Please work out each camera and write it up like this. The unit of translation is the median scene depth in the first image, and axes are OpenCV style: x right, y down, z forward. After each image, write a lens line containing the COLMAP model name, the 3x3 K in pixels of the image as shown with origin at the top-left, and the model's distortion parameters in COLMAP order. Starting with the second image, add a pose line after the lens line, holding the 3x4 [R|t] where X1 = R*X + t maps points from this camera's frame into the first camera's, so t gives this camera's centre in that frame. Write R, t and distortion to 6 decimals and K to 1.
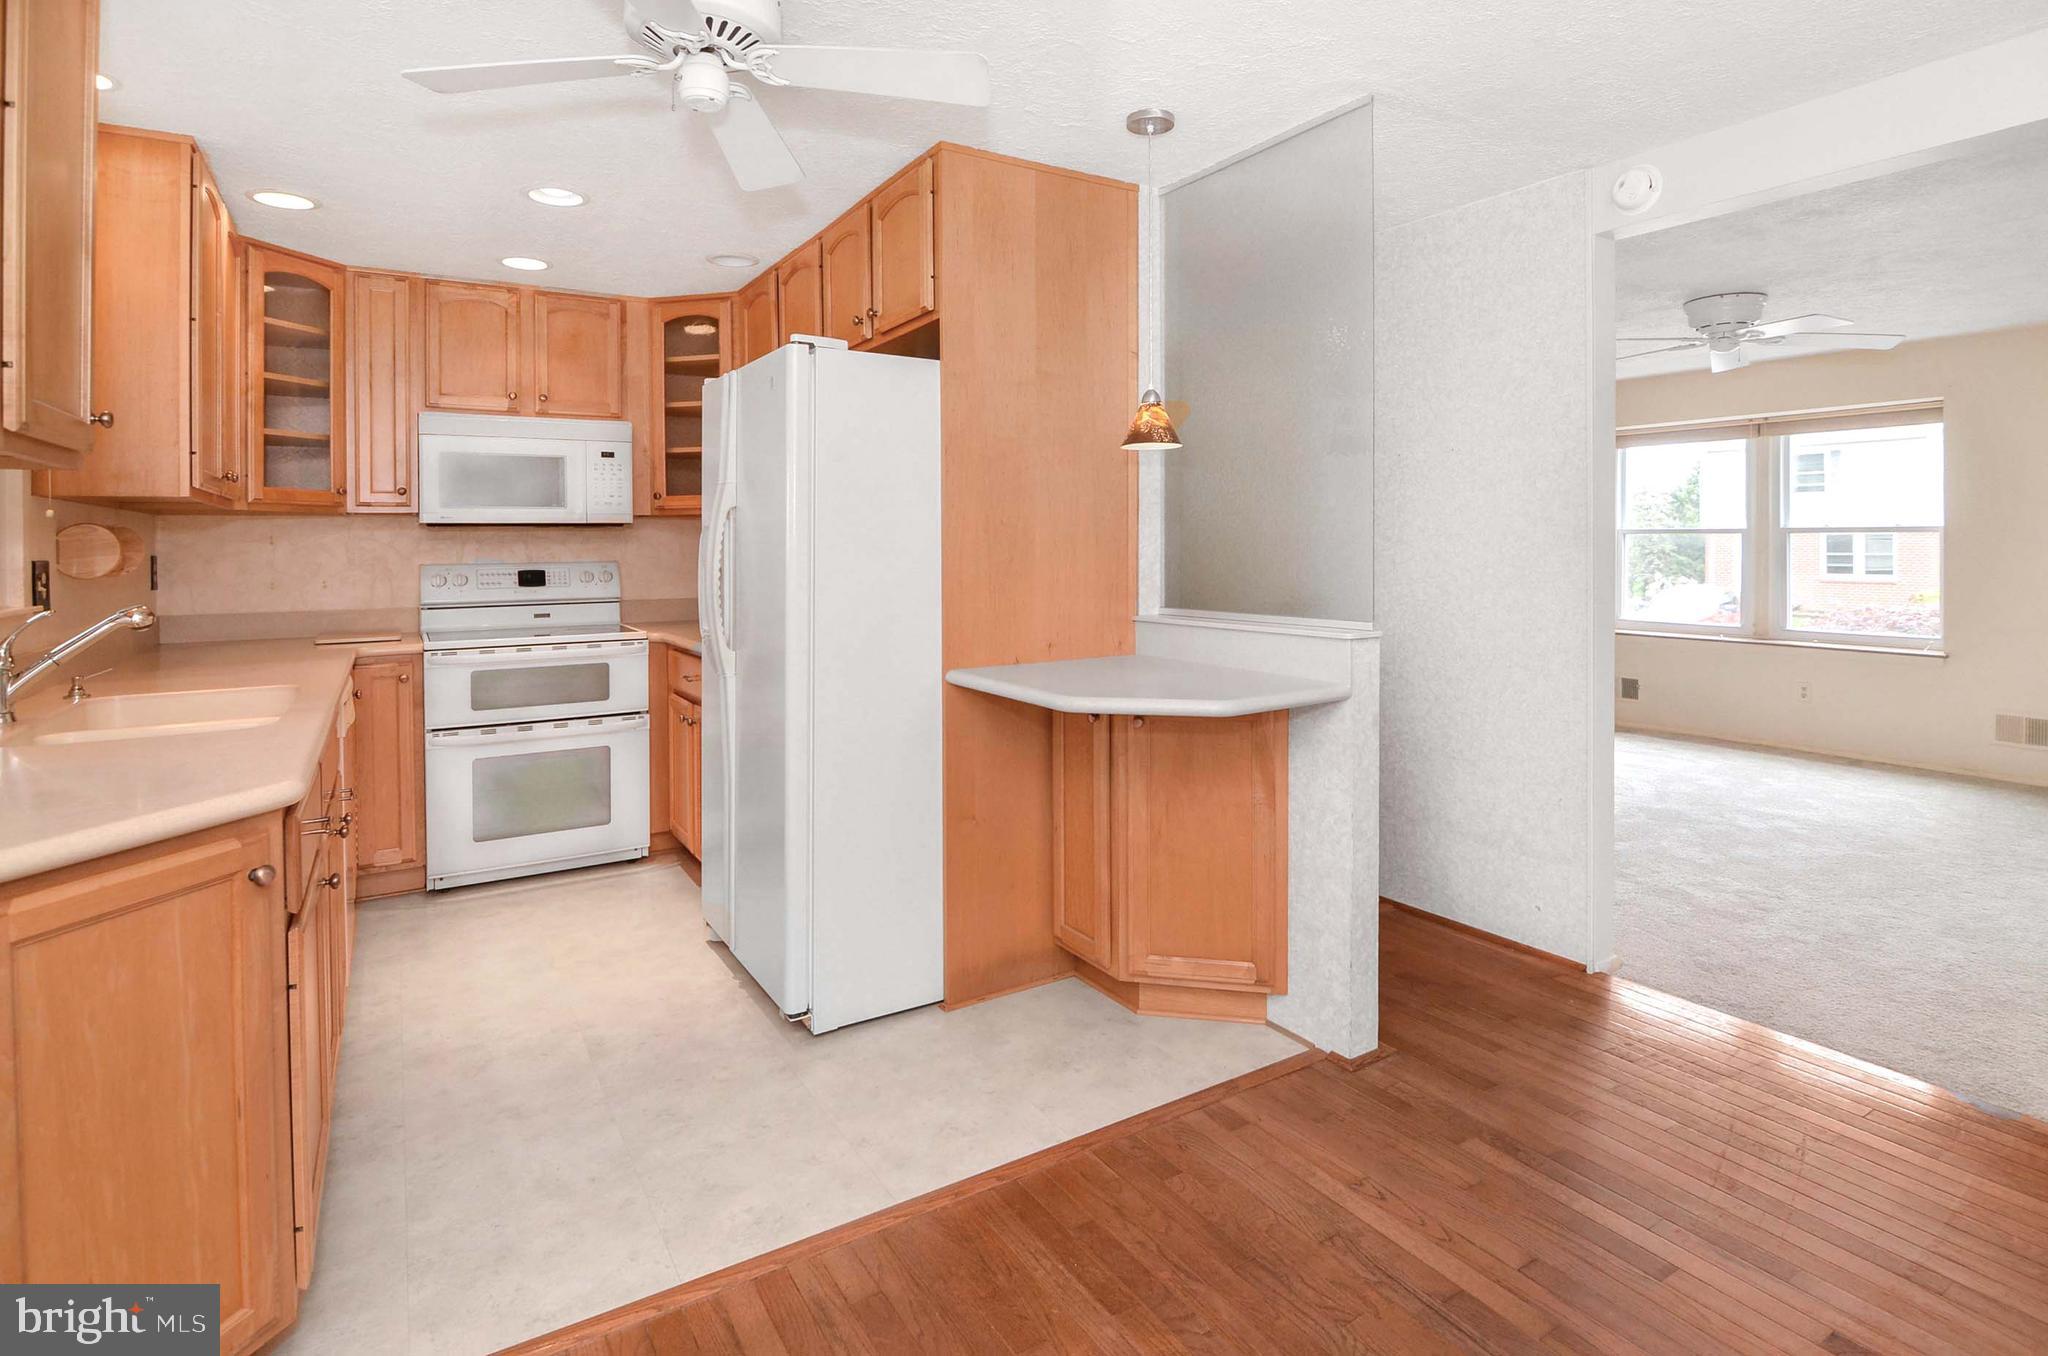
lens RADIAL K [[1026.8, 0, 1024.9], [0, 1026.8, 557.3], [0, 0, 1]] dist [-0.000298, -0.024678]
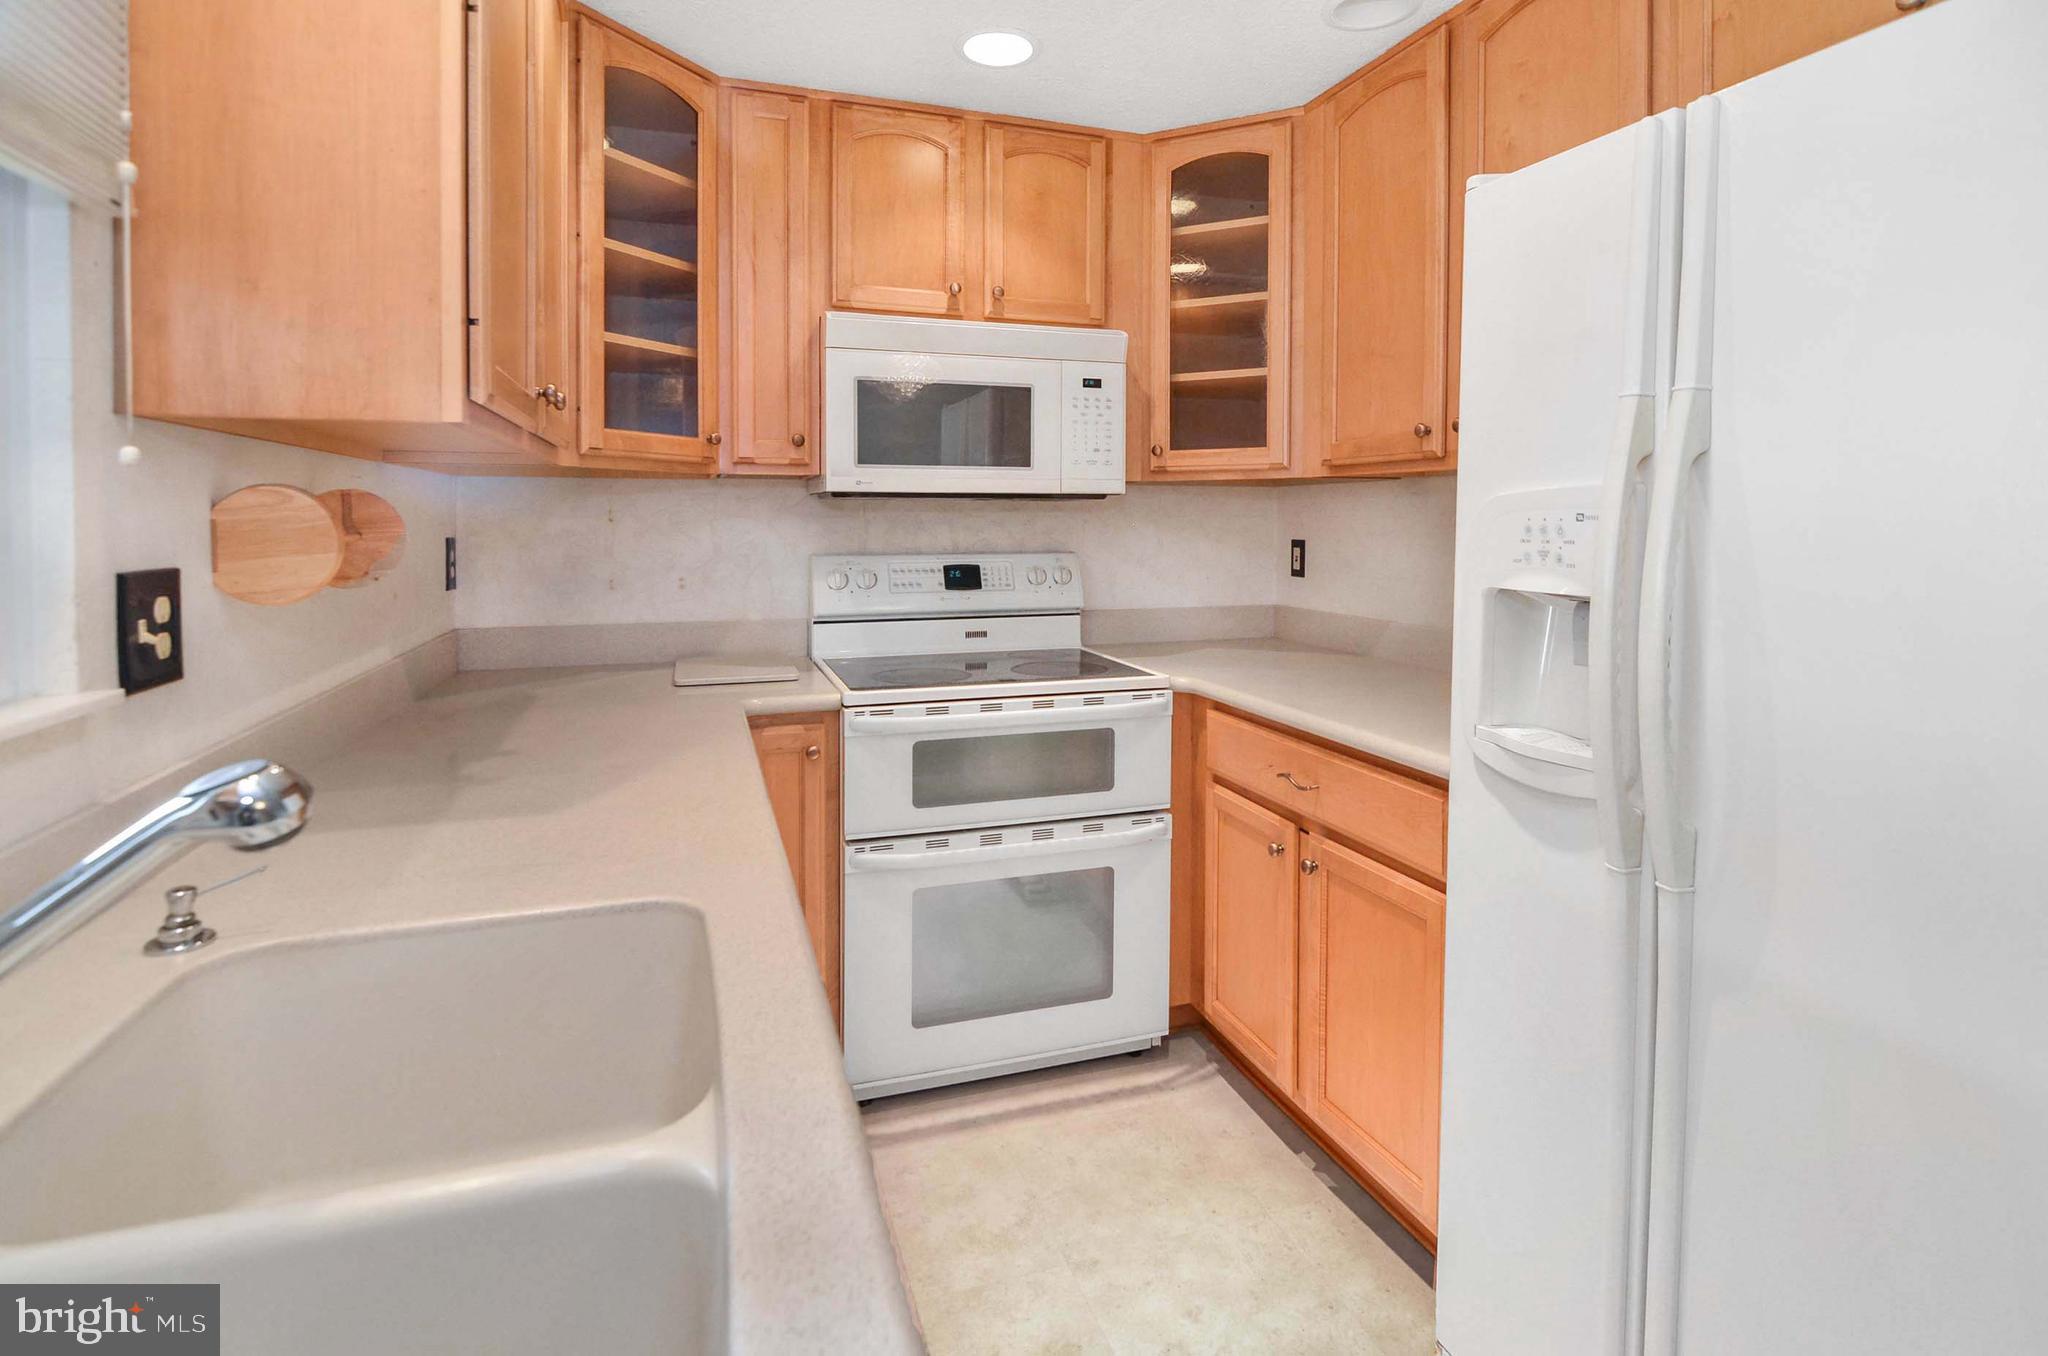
lens RADIAL K [[1026.8, 0, 1024.9], [0, 1026.8, 557.3], [0, 0, 1]] dist [-0.000298, -0.024678]
pose [[0.971599, 0.020815, -0.235717, -0.318585], [-0.014806, 0.999519, 0.027234, -0.011855], [0.236171, -0.022970, 0.971440, 0.412968]]
